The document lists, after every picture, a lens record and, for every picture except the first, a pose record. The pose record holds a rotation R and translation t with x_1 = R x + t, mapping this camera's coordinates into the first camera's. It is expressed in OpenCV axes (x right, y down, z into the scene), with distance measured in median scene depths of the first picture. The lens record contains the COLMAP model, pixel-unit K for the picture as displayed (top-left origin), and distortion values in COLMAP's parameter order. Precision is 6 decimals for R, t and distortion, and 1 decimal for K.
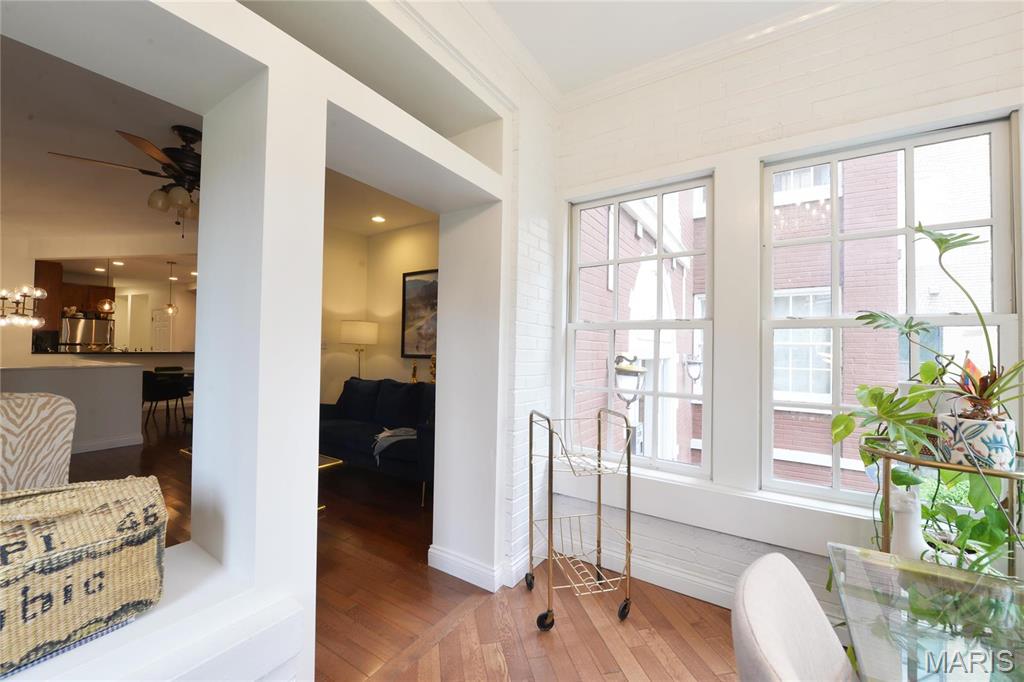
lens RADIAL K [[411.3, 0, 508.0], [0, 411.3, 342.0], [0, 0, 1]] dist [0.000720, -0.000041]
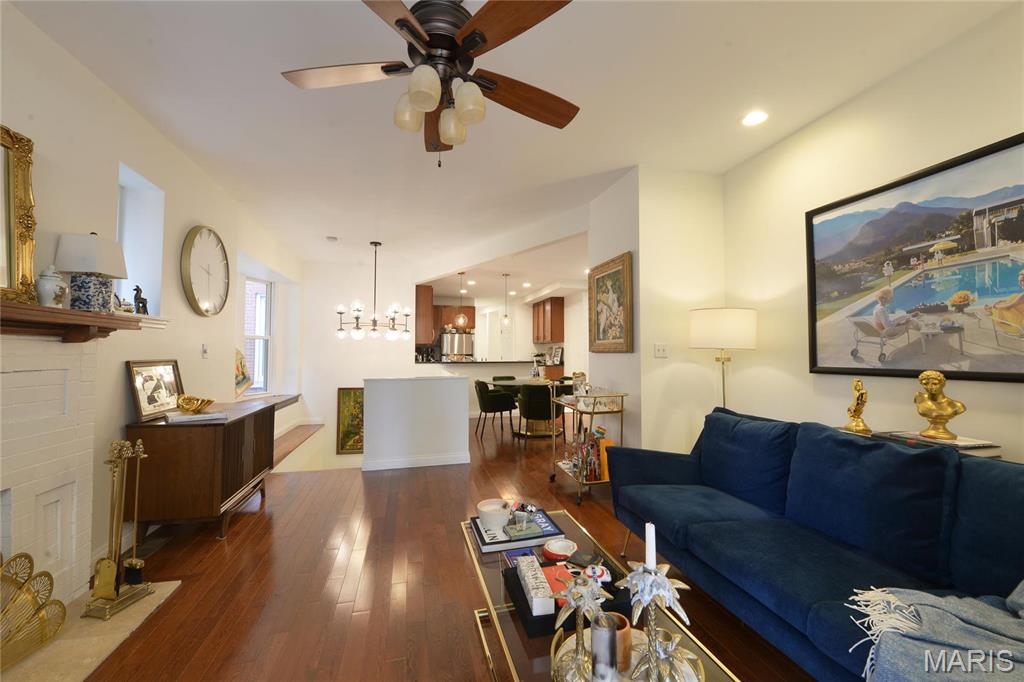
lens RADIAL K [[411.3, 0, 510.9], [0, 411.3, 340.3], [0, 0, 1]] dist [0.000720, -0.000041]
pose [[0.744713, -0.035824, -0.666422, -0.193186], [0.019771, 0.999304, -0.031624, 0.005279], [0.667092, 0.010375, 0.744903, 0.363986]]
